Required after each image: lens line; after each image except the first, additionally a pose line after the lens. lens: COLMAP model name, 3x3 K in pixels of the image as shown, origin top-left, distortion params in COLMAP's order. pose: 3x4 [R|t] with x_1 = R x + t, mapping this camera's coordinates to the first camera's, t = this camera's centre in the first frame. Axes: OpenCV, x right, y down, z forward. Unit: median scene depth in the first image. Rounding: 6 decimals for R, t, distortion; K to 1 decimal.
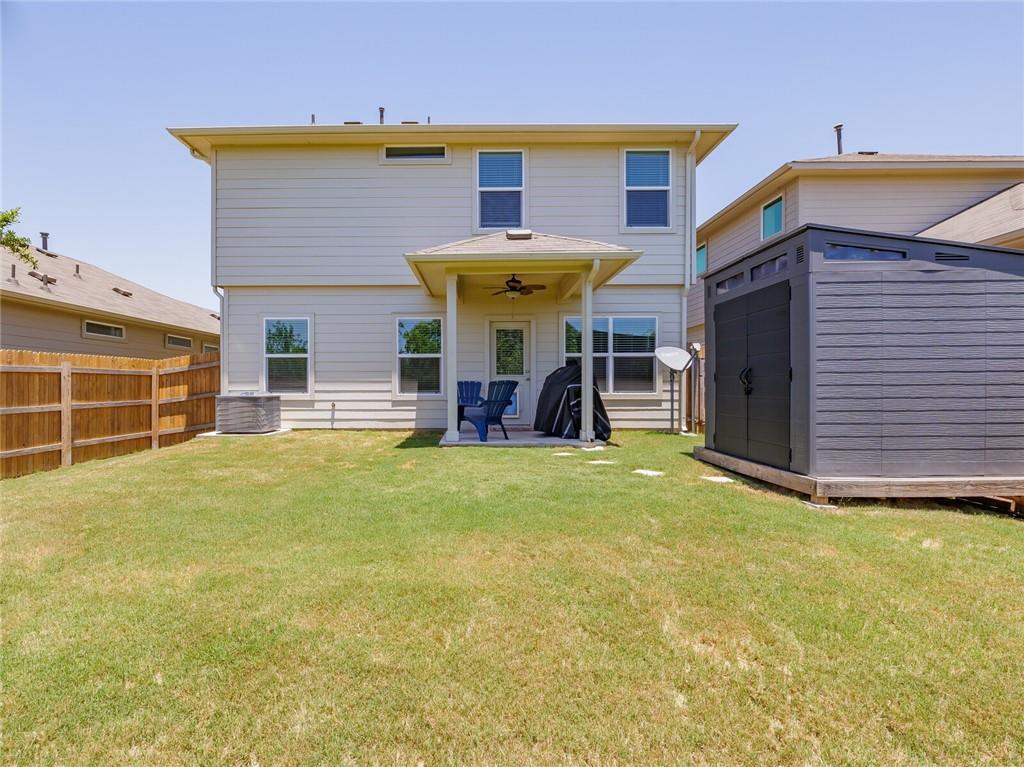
lens RADIAL K [[500.0, 0, 471.8], [0, 500.0, 391.8], [0, 0, 1]] dist [-0.003775, 0.000529]
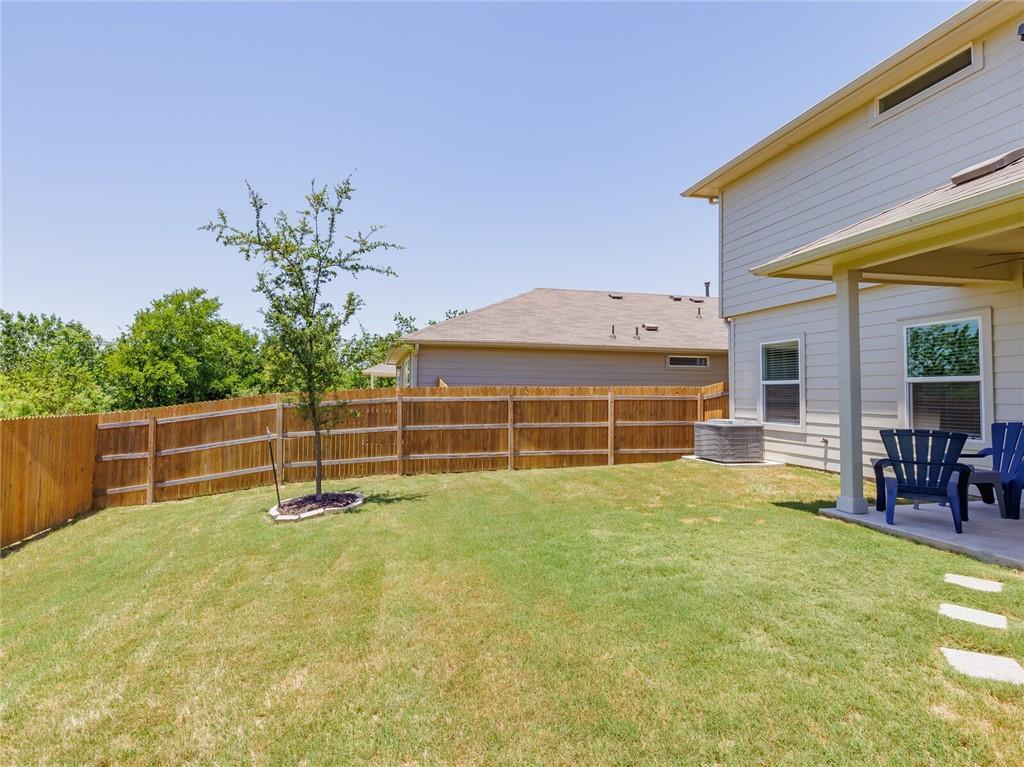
lens RADIAL K [[500.0, 0, 464.5], [0, 500.0, 373.5], [0, 0, 1]] dist [-0.003775, 0.000529]
pose [[0.199285, -0.035208, -0.979309, 0.415093], [-0.020932, 0.998973, -0.040175, -0.040026], [0.979718, 0.028505, 0.198344, 0.257889]]
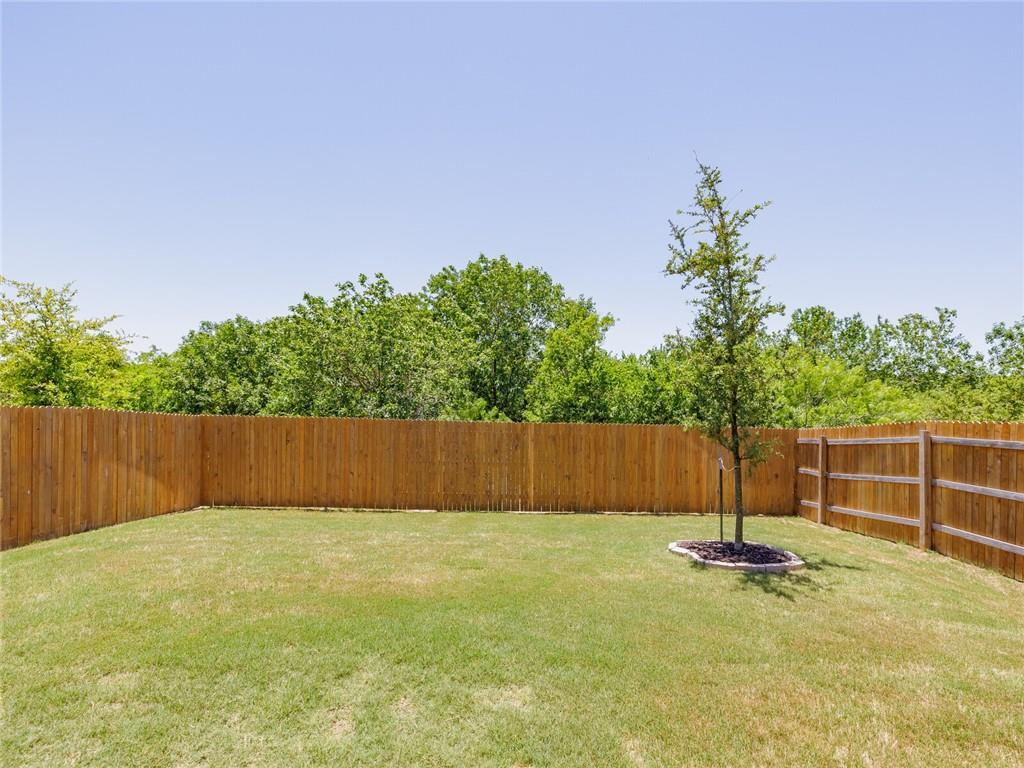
lens RADIAL K [[500.0, 0, 531.0], [0, 500.0, 384.9], [0, 0, 1]] dist [-0.003775, 0.000529]
pose [[-0.999774, -0.018470, -0.010518, -0.096811], [-0.018667, 0.999646, 0.018944, -0.089541], [0.010164, 0.019136, -0.999765, 0.817063]]
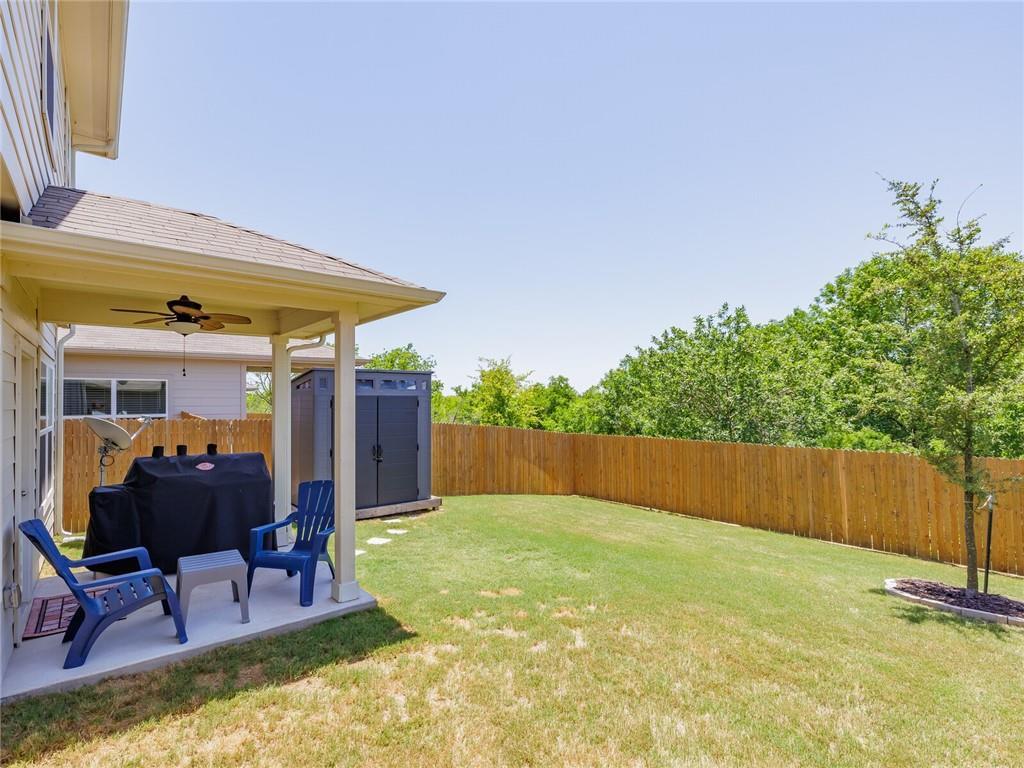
lens RADIAL K [[500.0, 0, 470.9], [0, 500.0, 401.8], [0, 0, 1]] dist [-0.003775, 0.000529]
pose [[-0.601399, 0.008836, 0.798900, -0.466476], [0.017041, 0.999853, 0.001770, -0.100014], [-0.798767, 0.014679, -0.601462, 0.956548]]
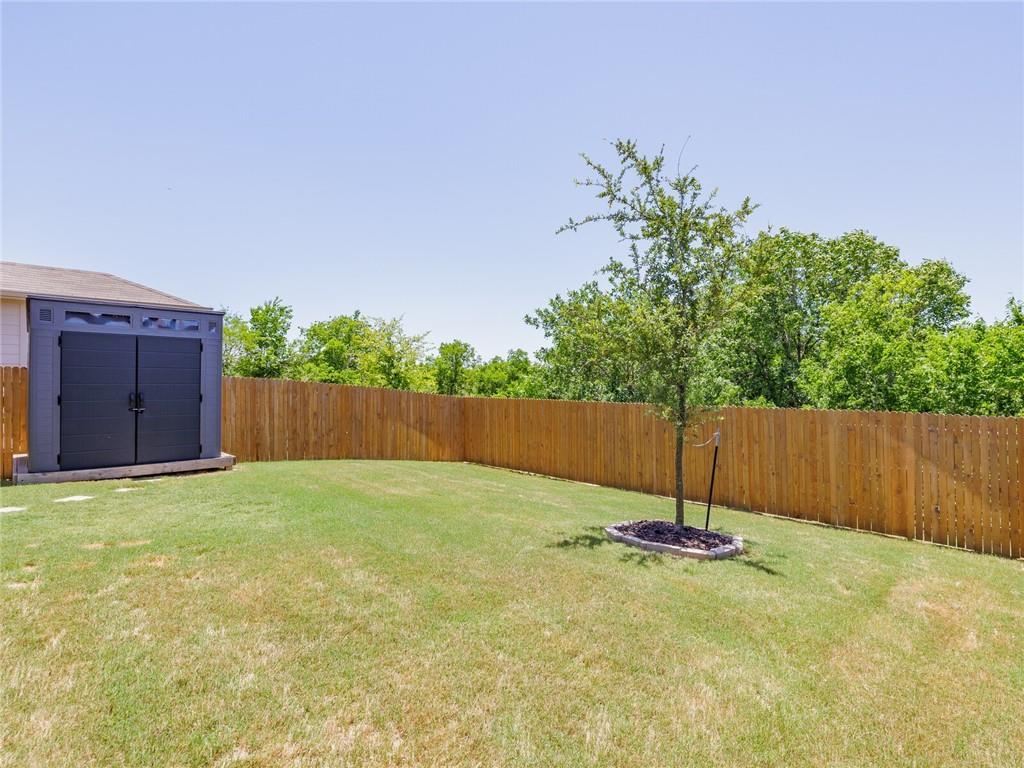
lens RADIAL K [[500.0, 0, 552.5], [0, 500.0, 369.1], [0, 0, 1]] dist [-0.003775, 0.000529]
pose [[-0.728561, 0.021053, 0.684657, -0.630076], [0.005405, 0.999673, -0.024988, -0.040103], [-0.684959, -0.014504, -0.728437, 0.684022]]
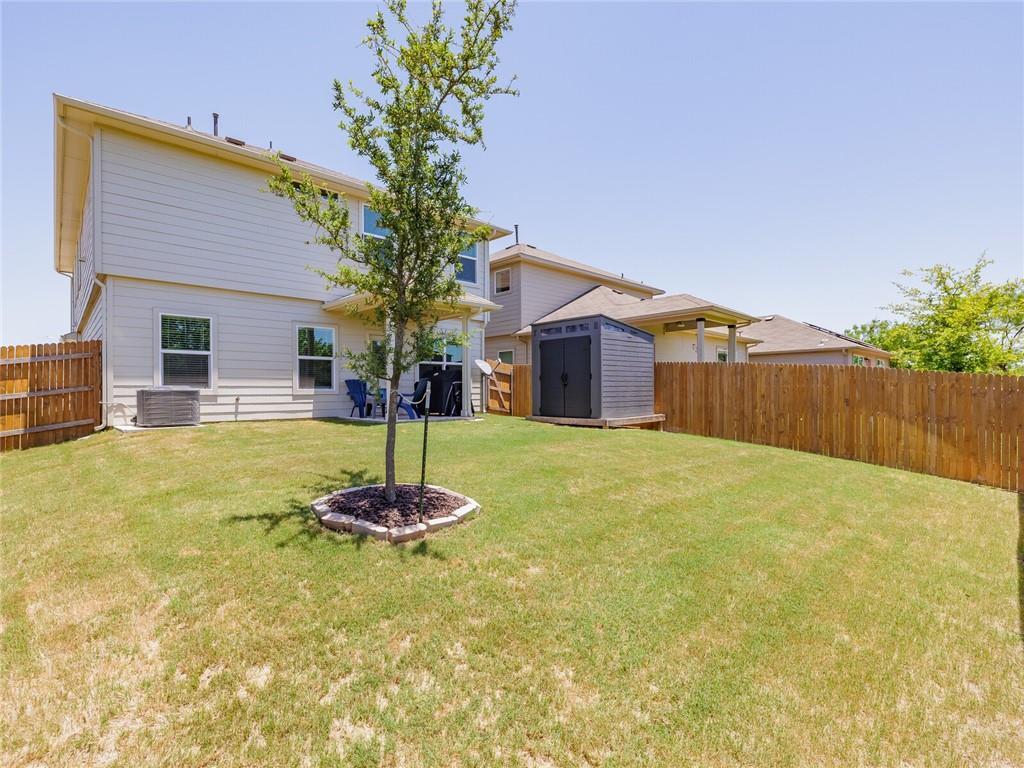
lens RADIAL K [[500.0, 0, 505.5], [0, 500.0, 393.9], [0, 0, 1]] dist [-0.003775, 0.000529]
pose [[0.728324, -0.003910, 0.685222, -0.606855], [0.009992, 0.999938, -0.004914, 0.026143], [-0.685160, 0.010426, 0.728318, -0.203160]]
